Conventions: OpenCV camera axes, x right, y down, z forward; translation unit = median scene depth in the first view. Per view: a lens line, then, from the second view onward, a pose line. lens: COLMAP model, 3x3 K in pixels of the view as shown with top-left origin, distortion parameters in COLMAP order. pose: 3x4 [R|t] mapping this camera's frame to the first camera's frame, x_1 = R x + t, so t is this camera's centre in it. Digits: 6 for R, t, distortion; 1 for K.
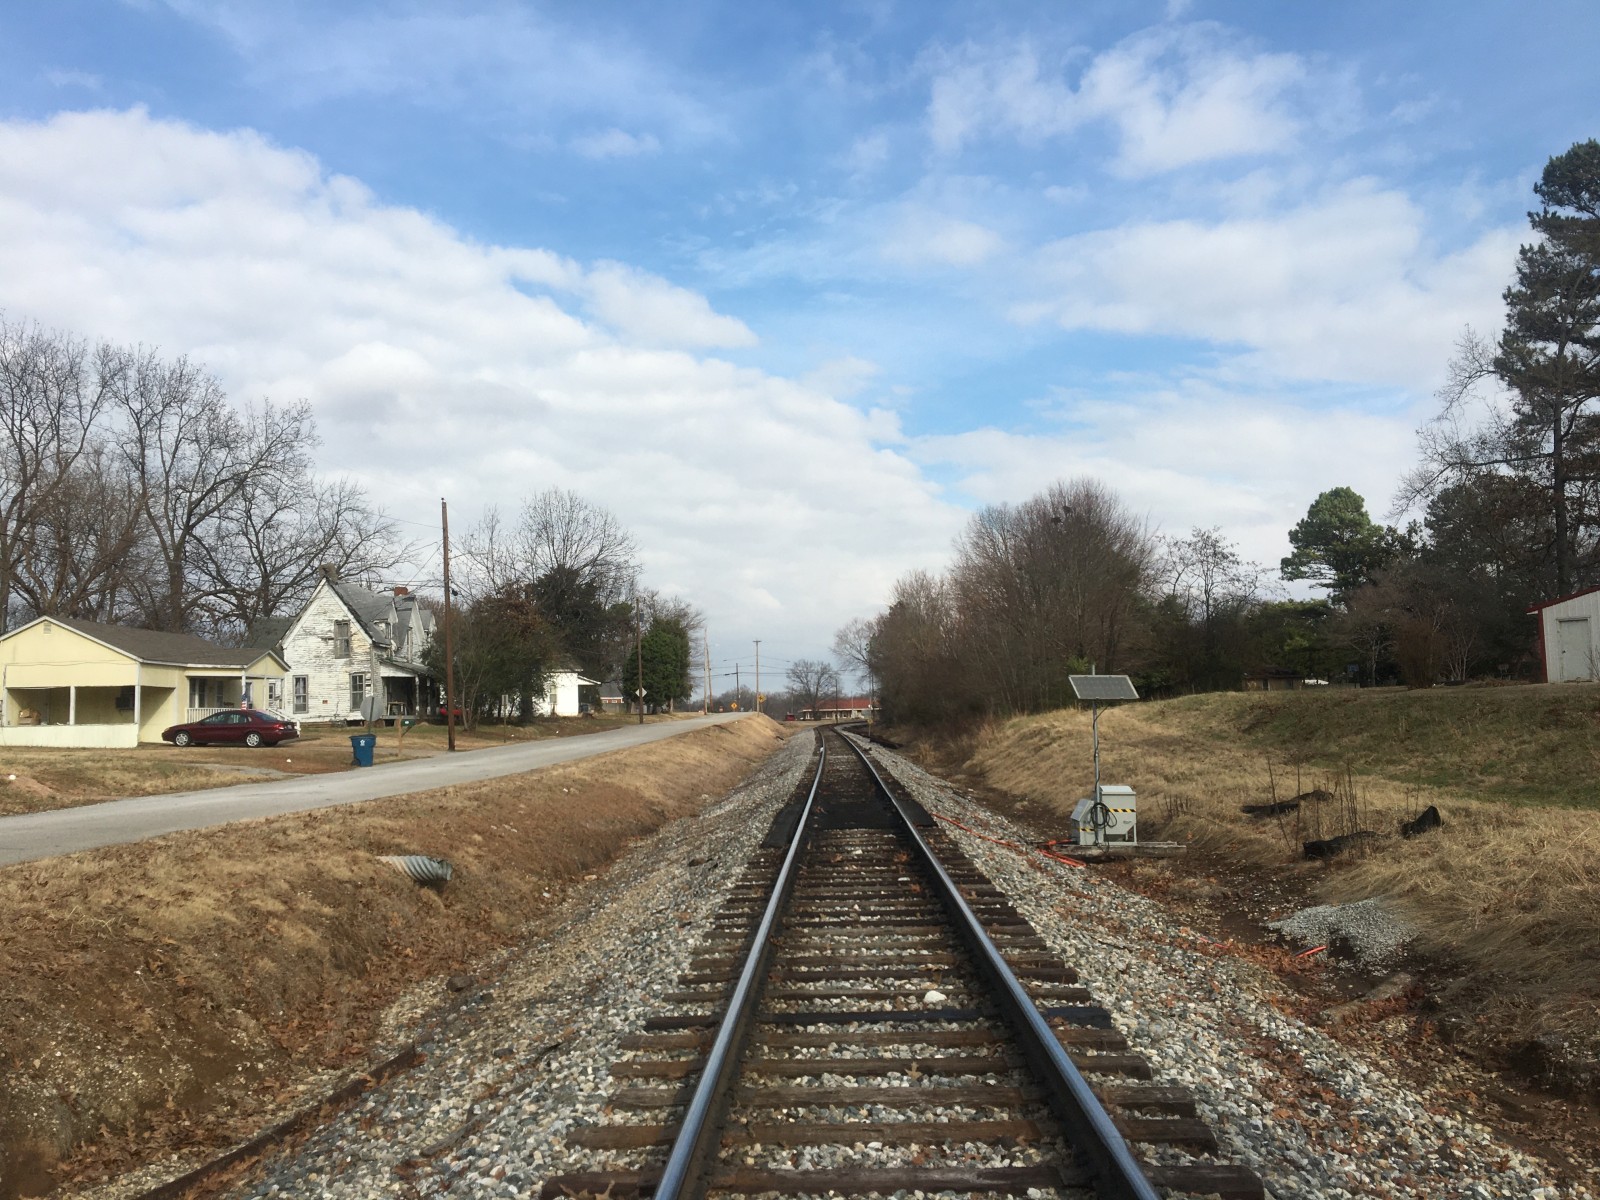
lens RADIAL K [[1357.9, 0, 780.8], [0, 1357.9, 604.2], [0, 0, 1]] dist [0.042777, -0.061842]
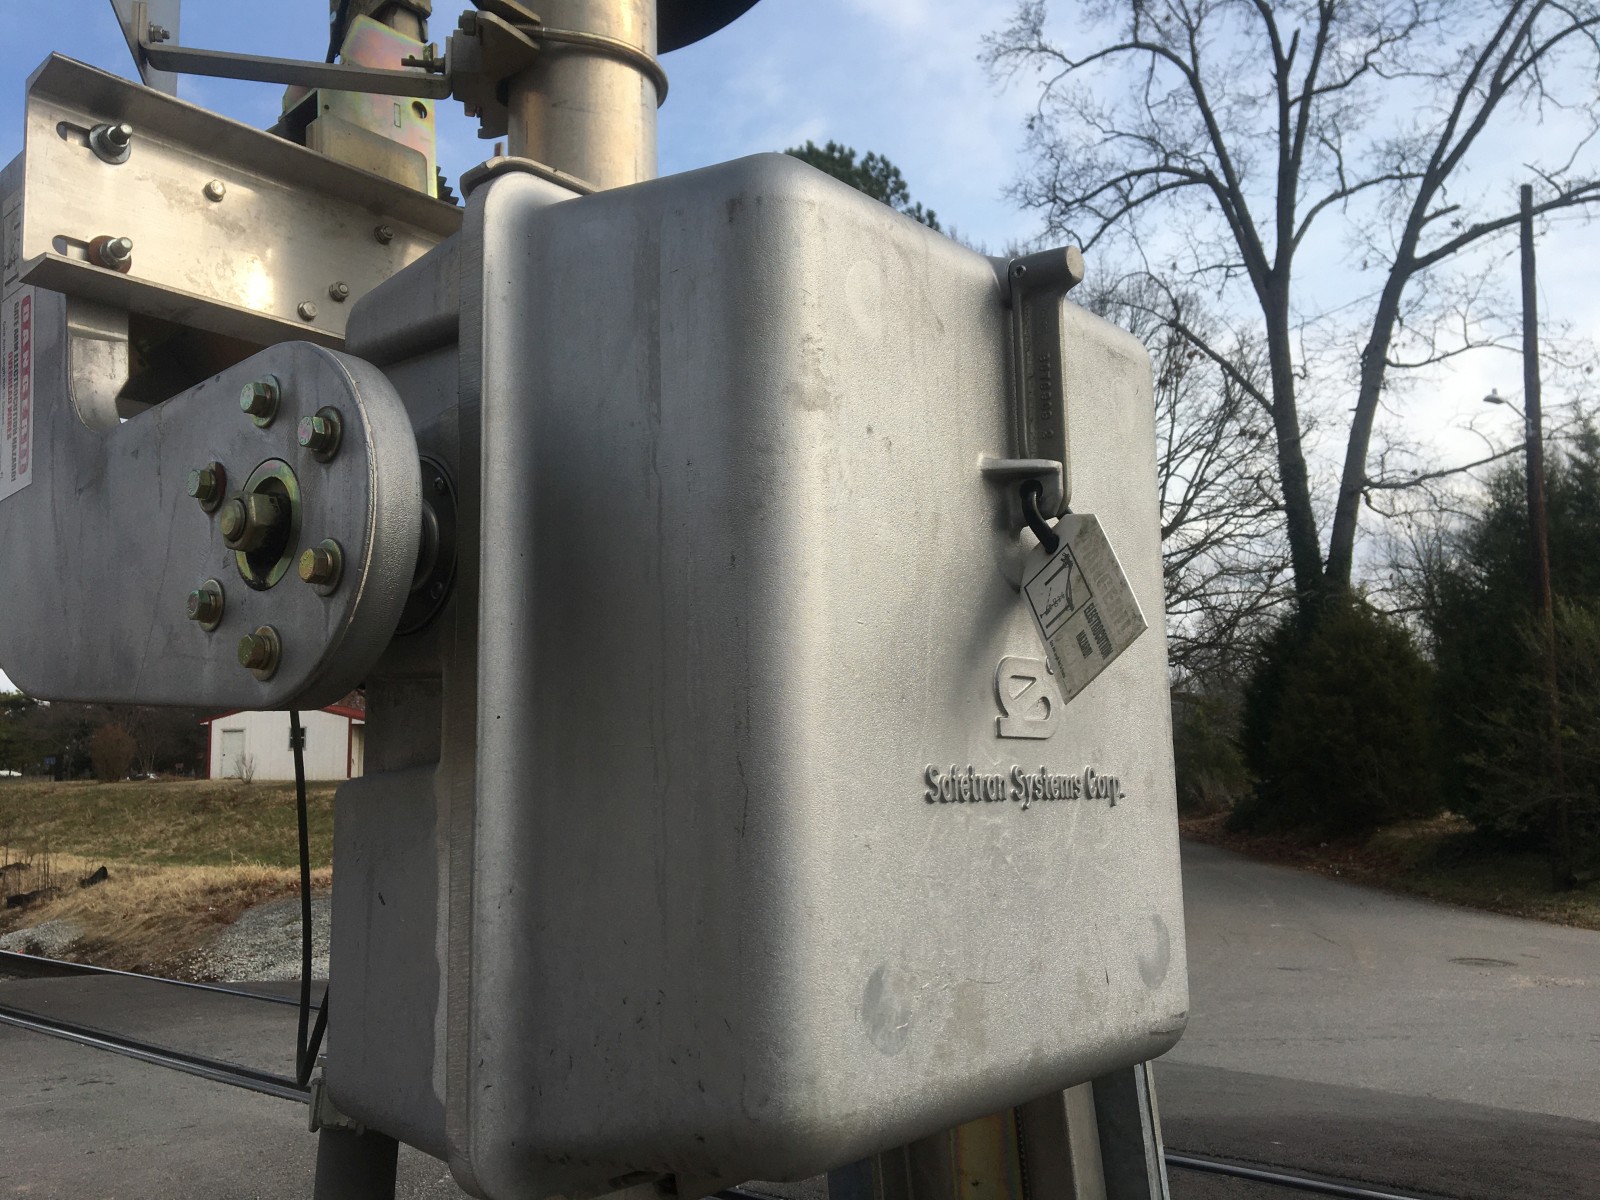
lens RADIAL K [[1357.9, 0, 780.8], [0, 1357.9, 604.2], [0, 0, 1]] dist [0.042777, -0.061842]
pose [[0.632090, 0.109260, 0.767153, -0.169371], [-0.058309, 0.993909, -0.093512, -0.028371], [-0.772698, 0.014376, 0.634611, -0.381654]]
